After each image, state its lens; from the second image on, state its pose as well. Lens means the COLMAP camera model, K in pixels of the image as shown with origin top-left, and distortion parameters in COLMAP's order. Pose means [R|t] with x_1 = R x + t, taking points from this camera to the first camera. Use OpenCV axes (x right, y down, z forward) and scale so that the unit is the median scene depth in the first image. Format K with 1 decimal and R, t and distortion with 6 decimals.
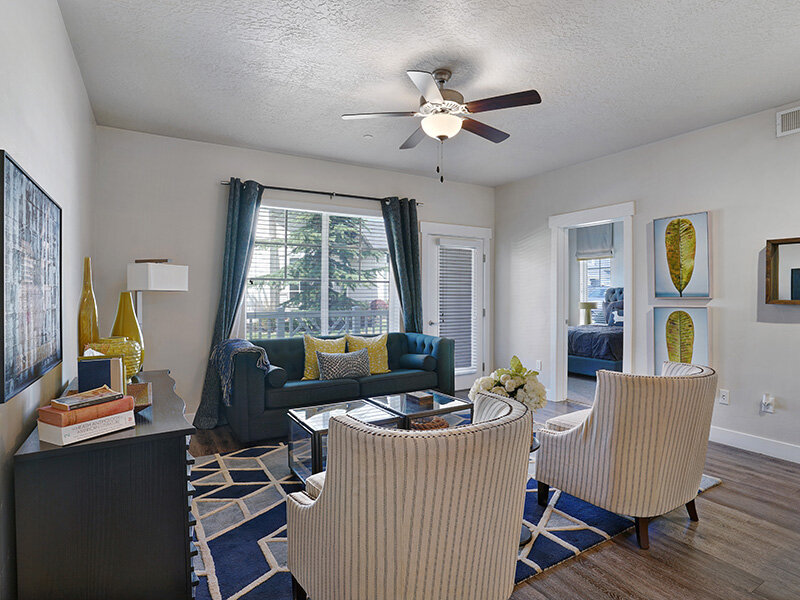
lens RADIAL K [[458.3, 0, 400.0], [0, 458.3, 300.0], [0, 0, 1]] dist [-0.034461, 0.000532]
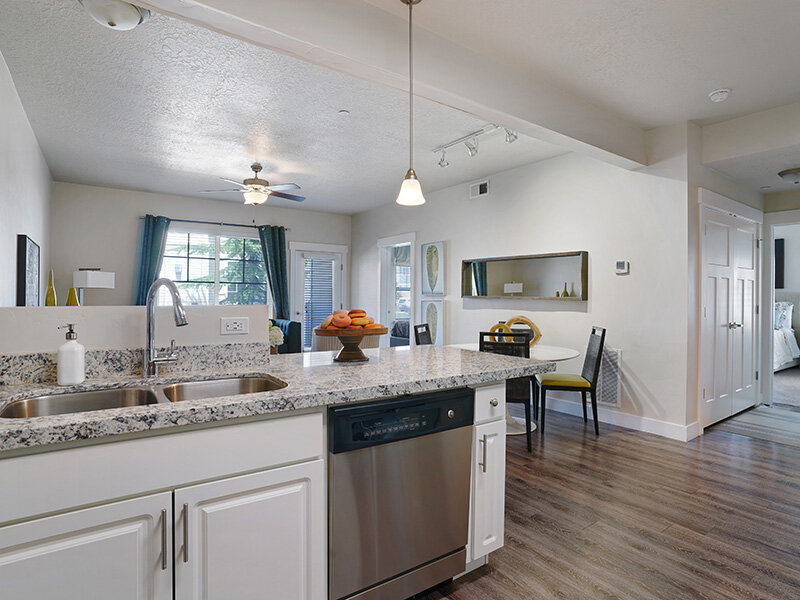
lens RADIAL K [[473.2, 0, 400.0], [0, 473.2, 300.0], [0, 0, 1]] dist [-0.006838, -0.001022]
pose [[0.998147, 0.004514, 0.060684, 0.374930], [-0.004141, 0.999972, -0.006275, 0.023536], [-0.060711, 0.006012, 0.998137, -0.613802]]
